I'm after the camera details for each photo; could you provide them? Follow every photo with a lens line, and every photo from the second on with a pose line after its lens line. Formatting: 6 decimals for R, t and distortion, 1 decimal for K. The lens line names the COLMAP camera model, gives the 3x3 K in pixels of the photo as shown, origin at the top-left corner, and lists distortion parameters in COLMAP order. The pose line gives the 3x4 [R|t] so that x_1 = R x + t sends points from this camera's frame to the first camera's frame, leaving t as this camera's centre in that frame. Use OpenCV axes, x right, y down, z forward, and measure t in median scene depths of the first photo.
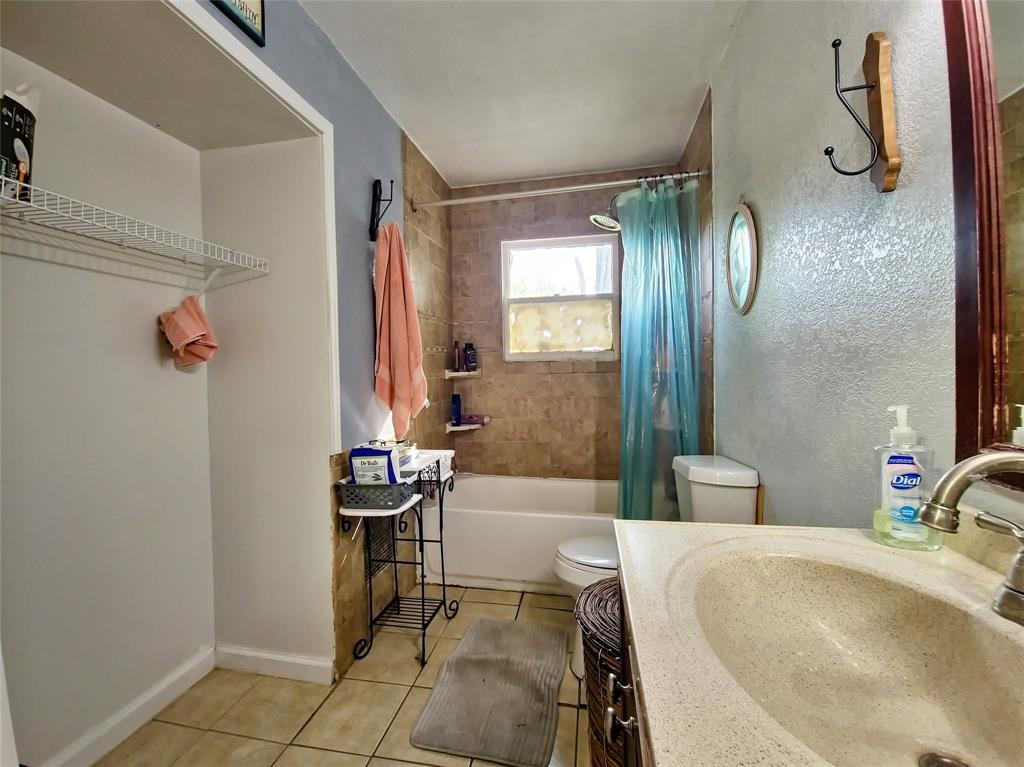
lens RADIAL K [[424.0, 0, 511.0], [0, 424.0, 378.8], [0, 0, 1]] dist [-0.001294, -0.003480]
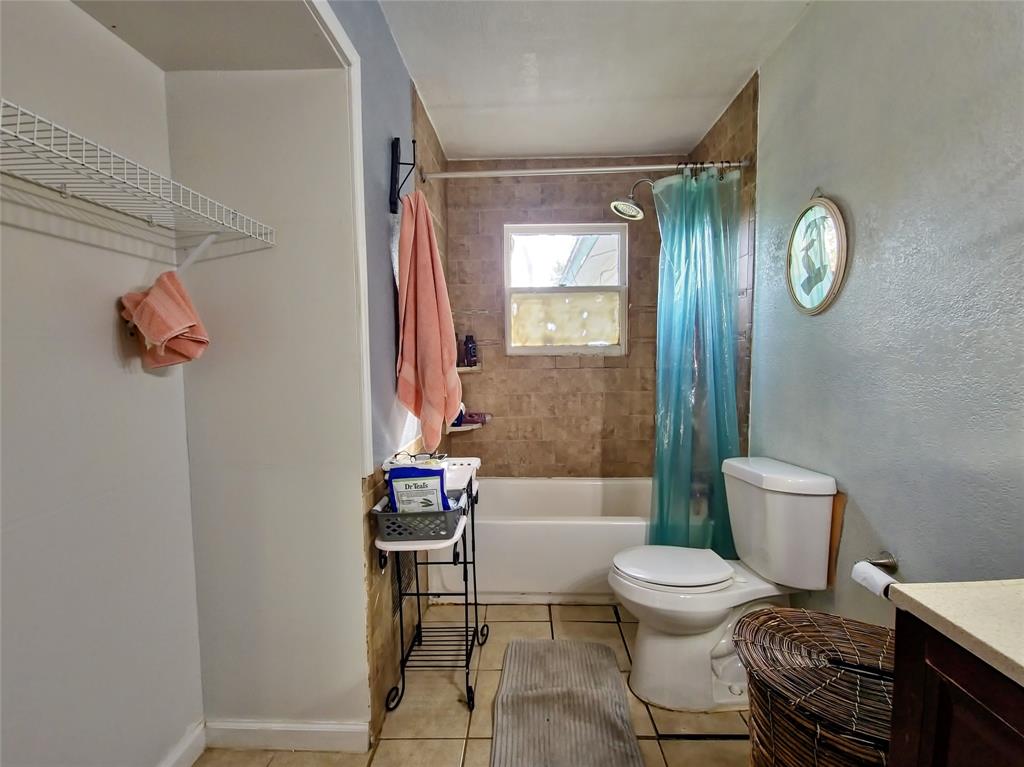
lens RADIAL K [[414.7, 0, 516.5], [0, 414.7, 382.6], [0, 0, 1]] dist [0.001228, -0.003891]
pose [[0.985045, -0.004125, 0.172250, -0.213992], [-0.002955, 0.999162, 0.040829, -0.026673], [-0.172274, -0.040727, 0.984207, 0.139455]]
